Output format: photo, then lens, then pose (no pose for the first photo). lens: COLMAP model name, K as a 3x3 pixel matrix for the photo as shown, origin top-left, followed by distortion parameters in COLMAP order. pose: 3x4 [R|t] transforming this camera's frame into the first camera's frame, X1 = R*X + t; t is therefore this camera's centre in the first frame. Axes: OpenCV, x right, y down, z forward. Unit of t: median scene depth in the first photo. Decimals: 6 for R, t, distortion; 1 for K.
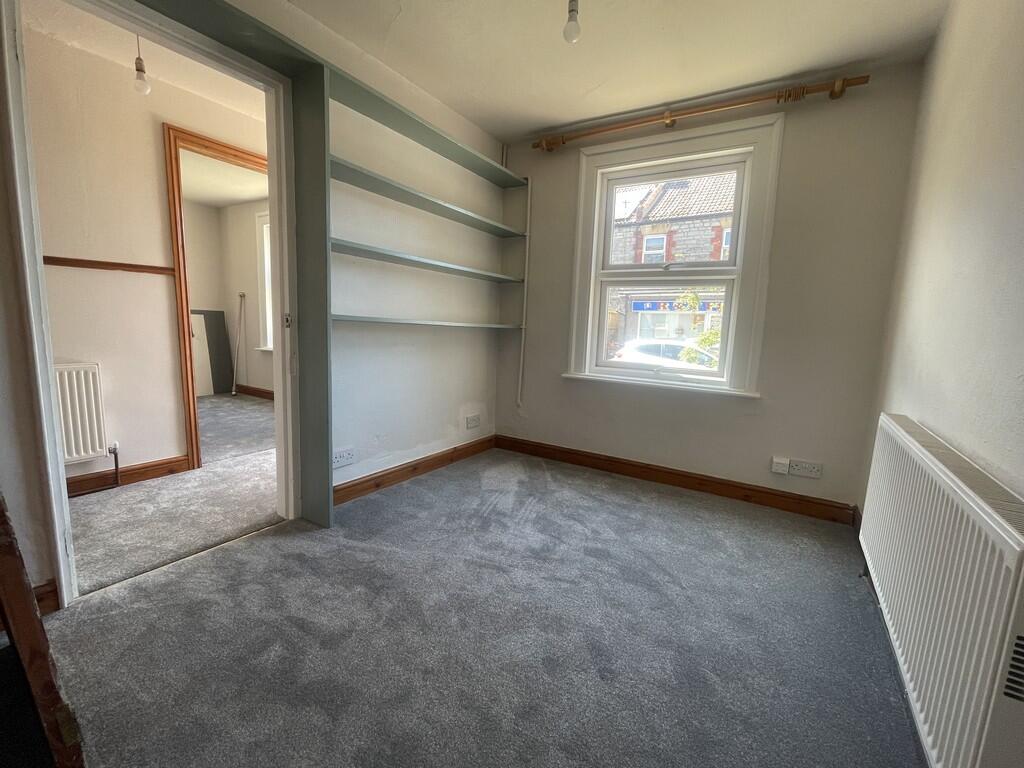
lens RADIAL K [[434.0, 0, 515.3], [0, 434.0, 384.5], [0, 0, 1]] dist [-0.002985, -0.000359]
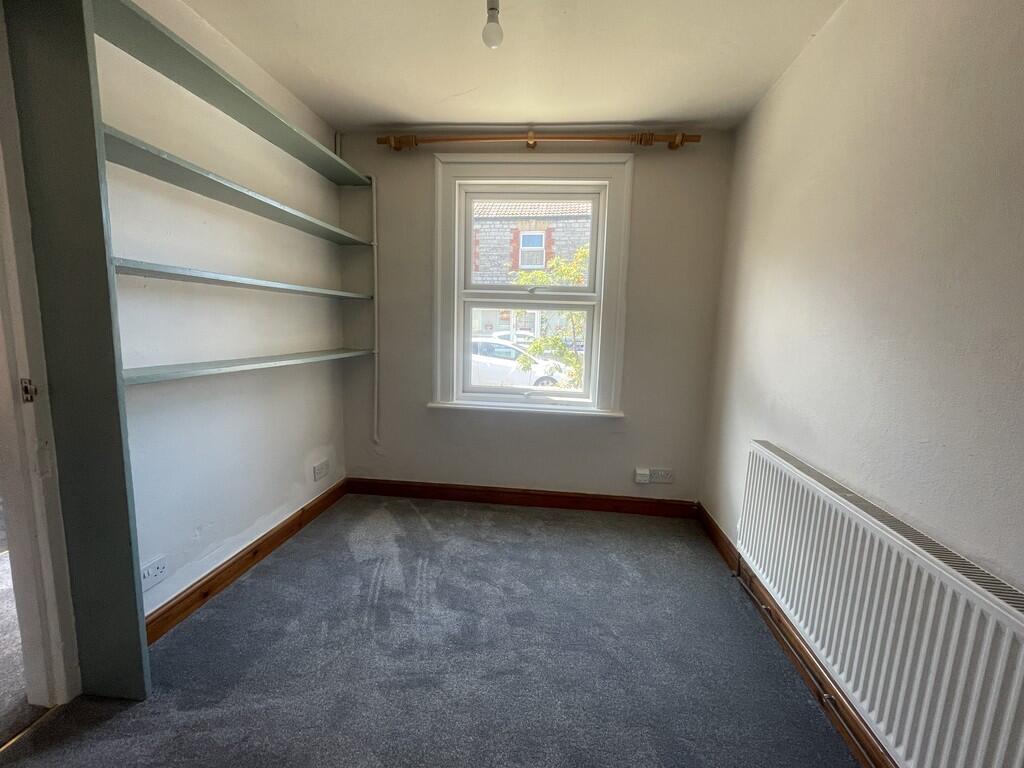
lens RADIAL K [[434.0, 0, 515.3], [0, 434.0, 384.5], [0, 0, 1]] dist [-0.002985, -0.000359]
pose [[0.901529, -0.072563, 0.426591, -0.133538], [0.063463, 0.997352, 0.035530, -0.103970], [-0.428039, -0.004958, 0.903747, 0.136644]]
